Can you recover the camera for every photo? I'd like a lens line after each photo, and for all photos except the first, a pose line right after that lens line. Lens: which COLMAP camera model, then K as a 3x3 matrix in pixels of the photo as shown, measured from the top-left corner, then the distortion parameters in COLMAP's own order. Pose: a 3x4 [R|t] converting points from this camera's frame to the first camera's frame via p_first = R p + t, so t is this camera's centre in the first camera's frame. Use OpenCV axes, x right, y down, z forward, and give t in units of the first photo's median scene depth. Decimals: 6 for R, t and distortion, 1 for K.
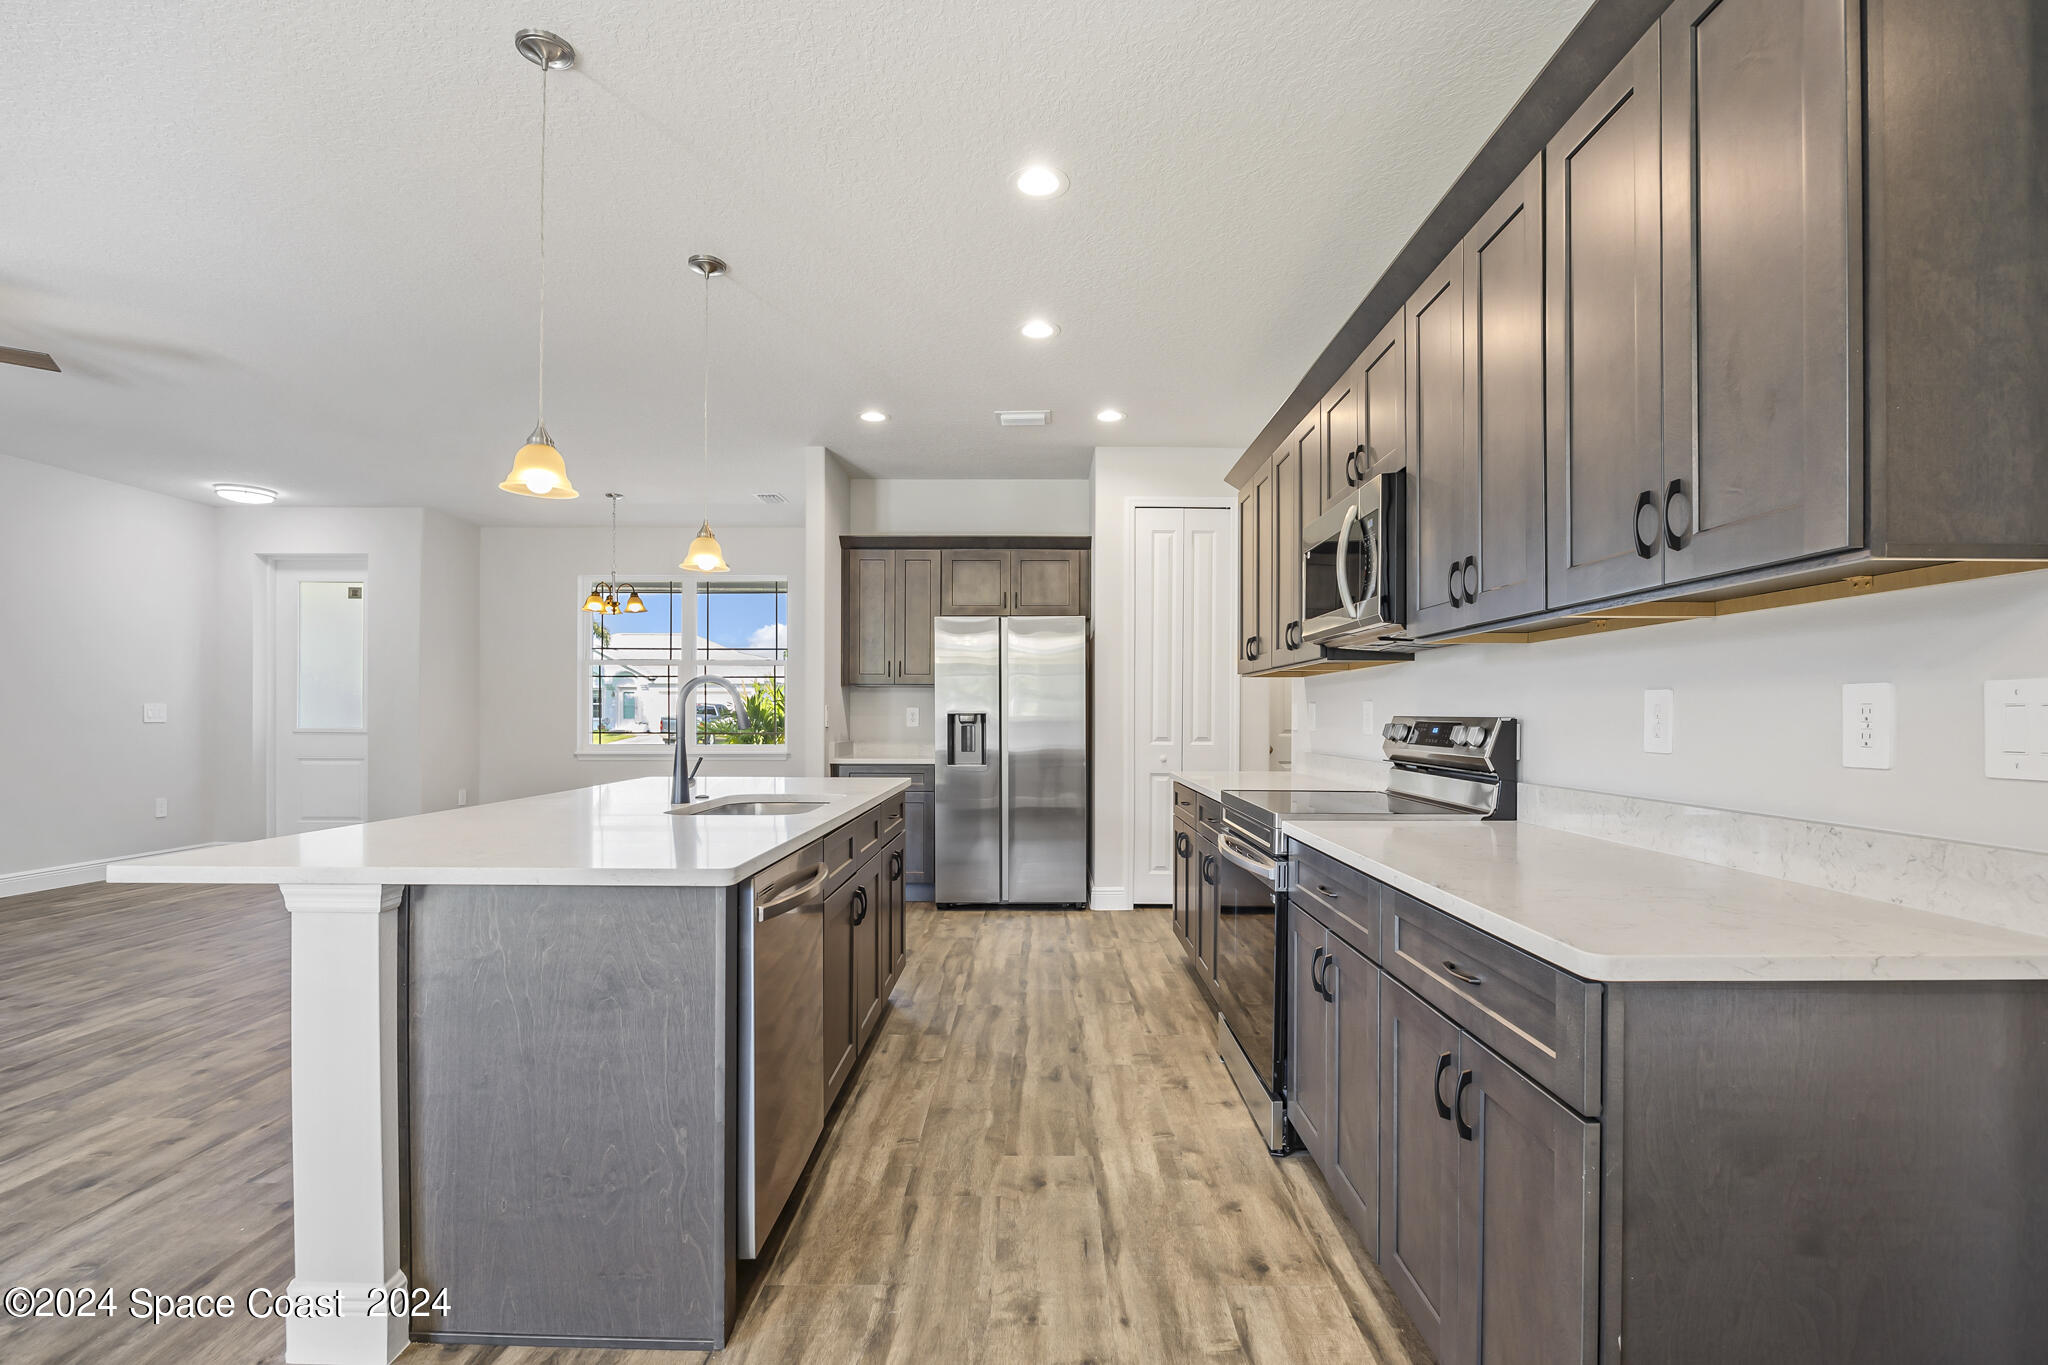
lens RADIAL K [[965.6, 0, 1002.7], [0, 965.6, 712.9], [0, 0, 1]] dist [-0.003370, -0.000374]
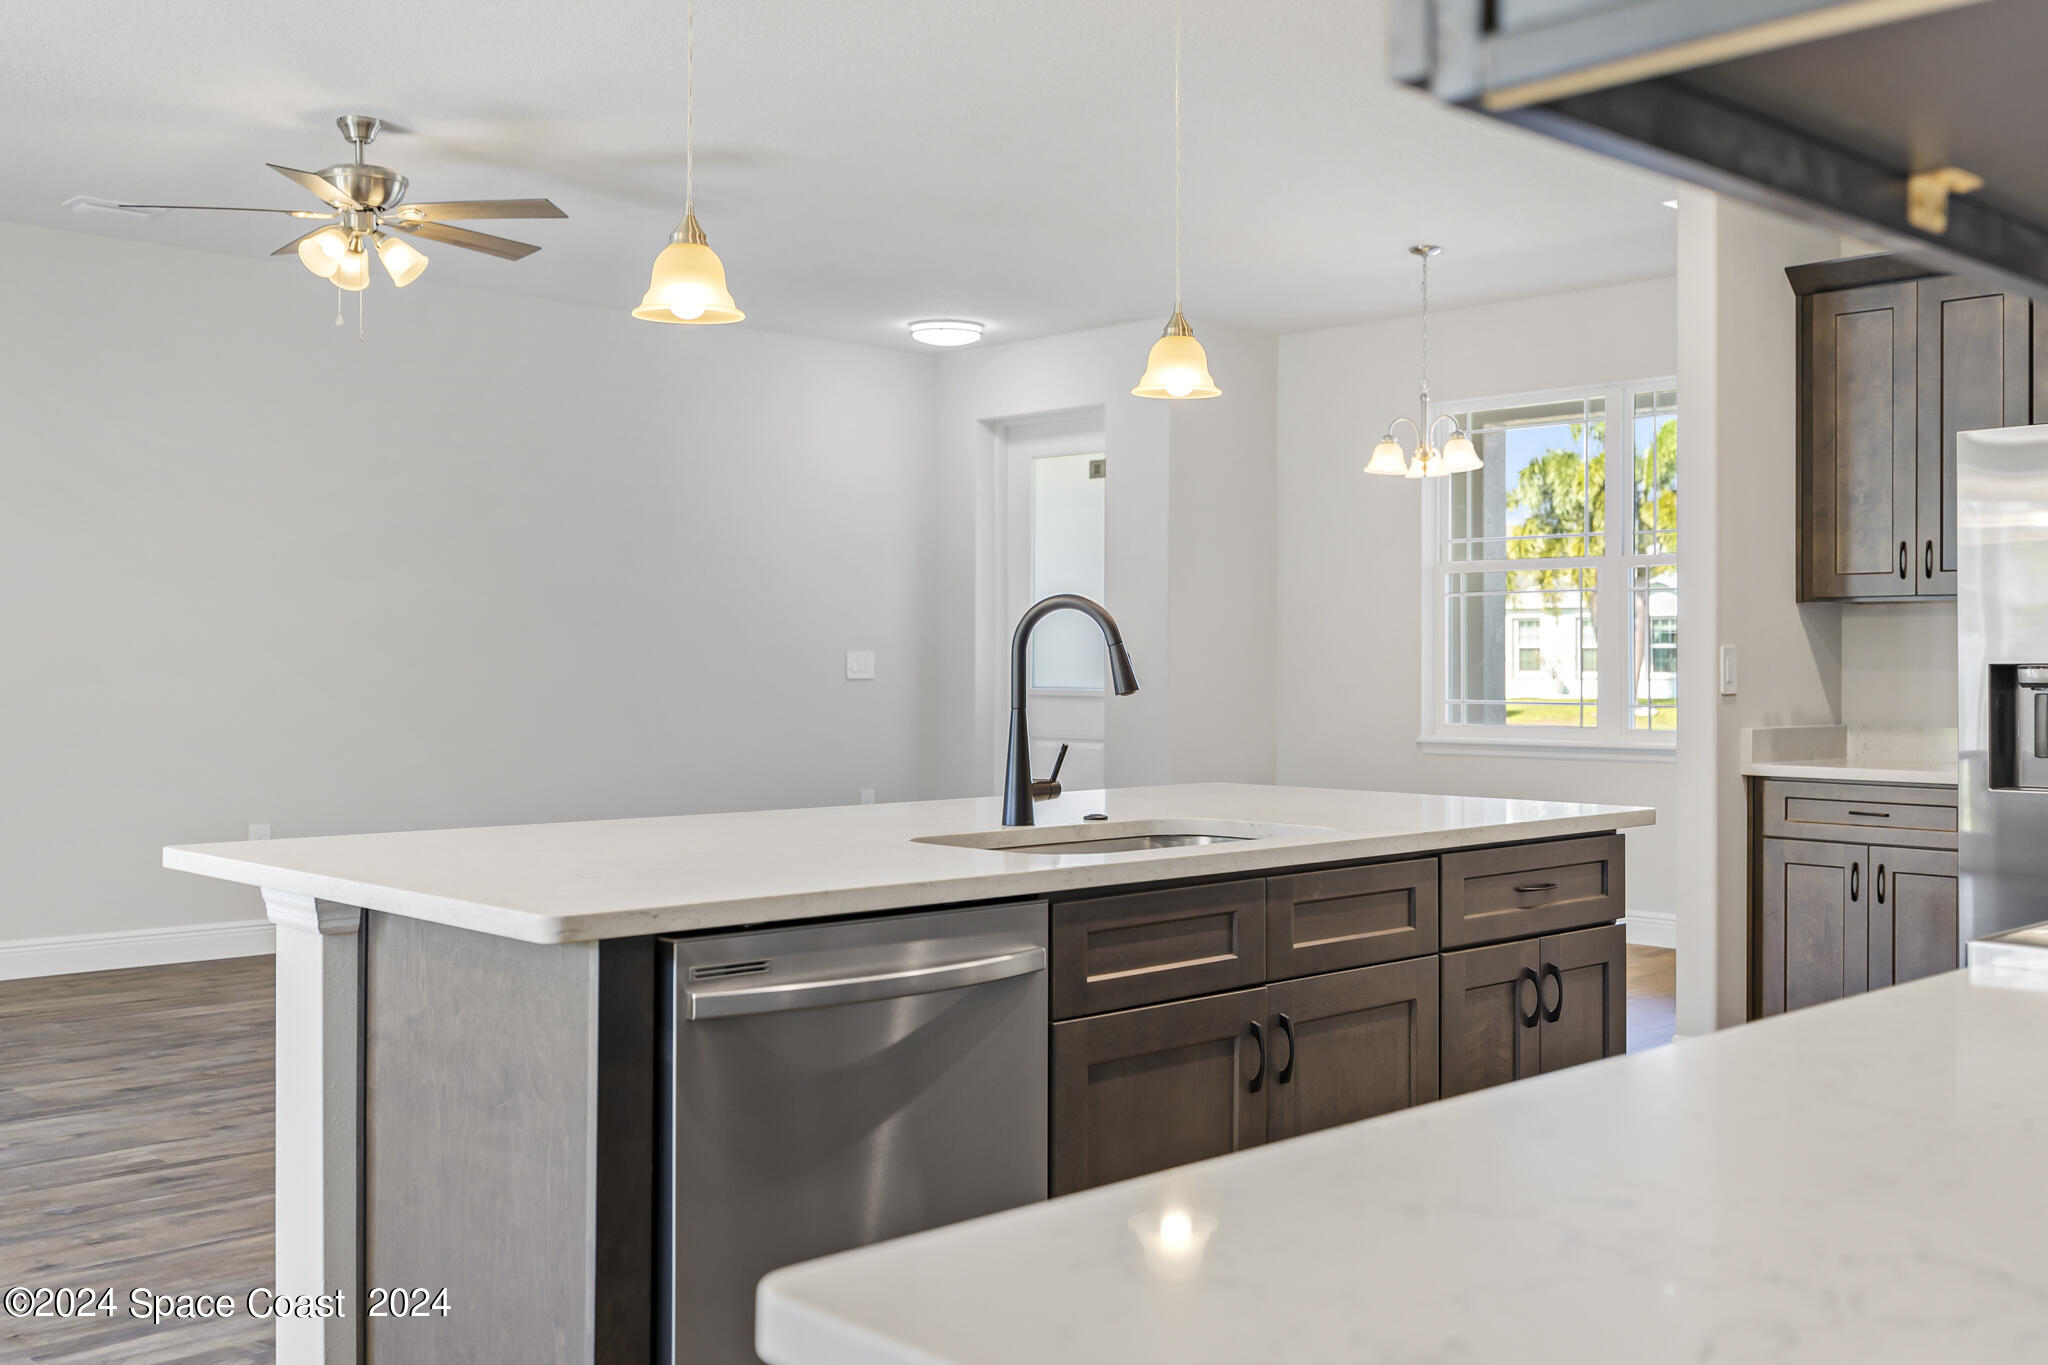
lens RADIAL K [[1986.8, 0, 1022.0], [0, 1986.8, 672.2], [0, 0, 1]] dist [0.016372, 0.000000]
pose [[0.698174, 0.001222, -0.715927, 0.244006], [0.001892, 0.999992, 0.003552, 0.000567], [0.715925, -0.003834, 0.698166, 0.096985]]
